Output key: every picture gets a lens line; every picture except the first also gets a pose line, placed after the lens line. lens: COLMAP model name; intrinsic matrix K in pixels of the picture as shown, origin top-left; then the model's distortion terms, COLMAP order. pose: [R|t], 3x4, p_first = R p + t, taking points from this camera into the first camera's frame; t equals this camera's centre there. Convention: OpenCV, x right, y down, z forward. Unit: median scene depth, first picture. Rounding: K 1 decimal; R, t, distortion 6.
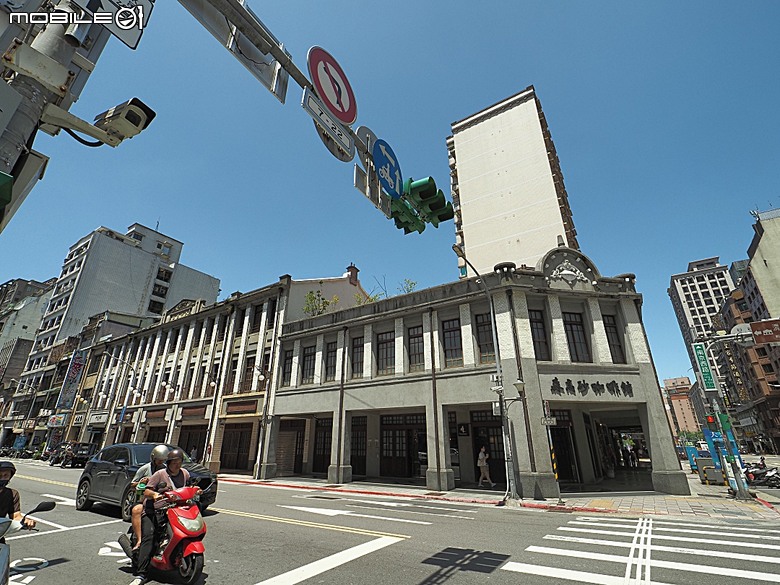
lens RADIAL K [[366.1, 0, 390.0], [0, 366.1, 292.5], [0, 0, 1]] dist [-0.002882, -0.001705]
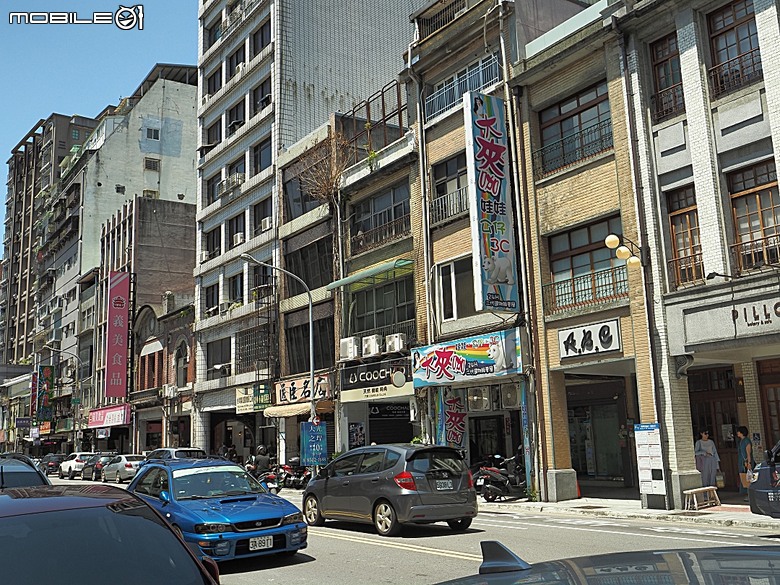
lens RADIAL K [[808.0, 0, 384.4], [0, 808.0, 289.5], [0, 0, 1]] dist [0.009563, -0.006576]
pose [[0.923385, -0.101629, -0.370178, -0.399626], [0.175636, 0.969314, 0.171996, 0.101345], [0.341339, -0.223835, 0.912899, 0.239289]]
